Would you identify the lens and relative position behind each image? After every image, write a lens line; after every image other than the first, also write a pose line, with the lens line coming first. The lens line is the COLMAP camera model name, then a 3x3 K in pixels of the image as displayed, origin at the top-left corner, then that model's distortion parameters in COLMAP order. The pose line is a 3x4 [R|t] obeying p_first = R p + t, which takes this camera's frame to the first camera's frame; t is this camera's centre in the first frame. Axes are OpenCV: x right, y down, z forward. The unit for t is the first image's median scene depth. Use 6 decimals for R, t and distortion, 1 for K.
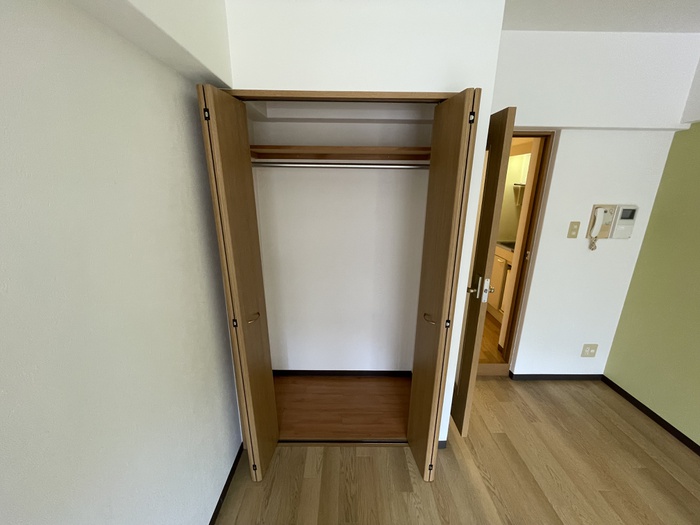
lens RADIAL K [[277.1, 0, 350.0], [0, 277.1, 262.5], [0, 0, 1]] dist [0.010148, -0.000088]
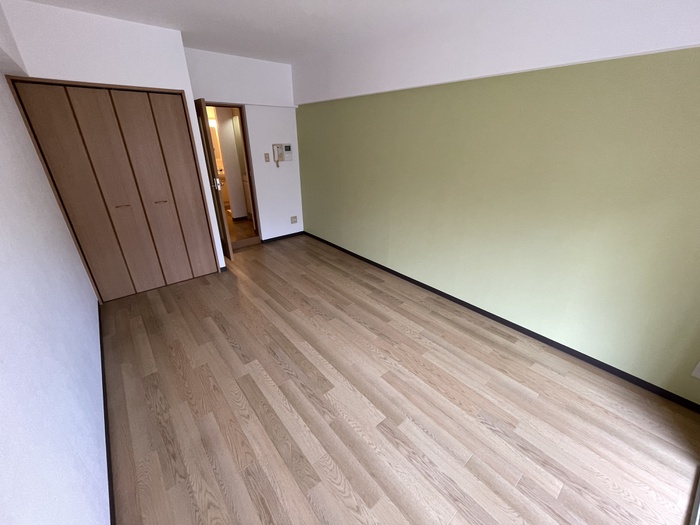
lens RADIAL K [[281.1, 0, 350.0], [0, 281.1, 262.5], [0, 0, 1]] dist [-0.001670, 0.000009]
pose [[0.772729, -0.269556, 0.574656, -0.104025], [0.182913, 0.961506, 0.205059, 0.304622], [-0.607810, -0.053343, 0.792289, -1.010839]]
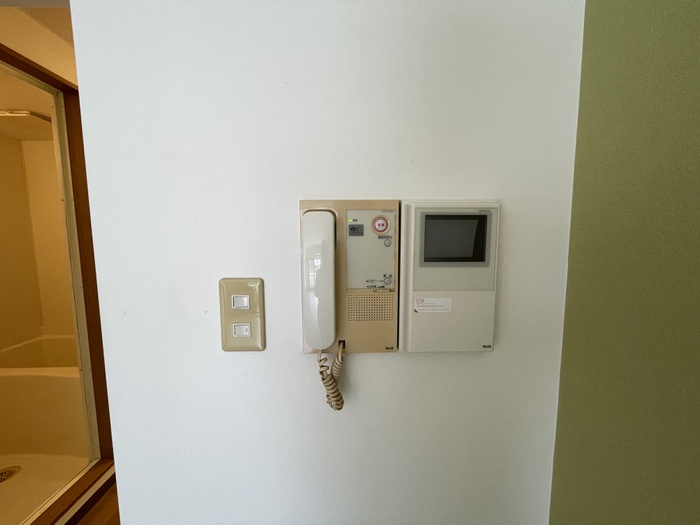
lens RADIAL K [[284.1, 0, 350.0], [0, 284.1, 262.5], [0, 0, 1]] dist [-0.001591, -0.000278]
pose [[0.999673, -0.022548, 0.012085, 0.890243], [0.024290, 0.984841, -0.171752, -0.117951], [-0.008029, 0.171990, 0.985066, 0.771881]]
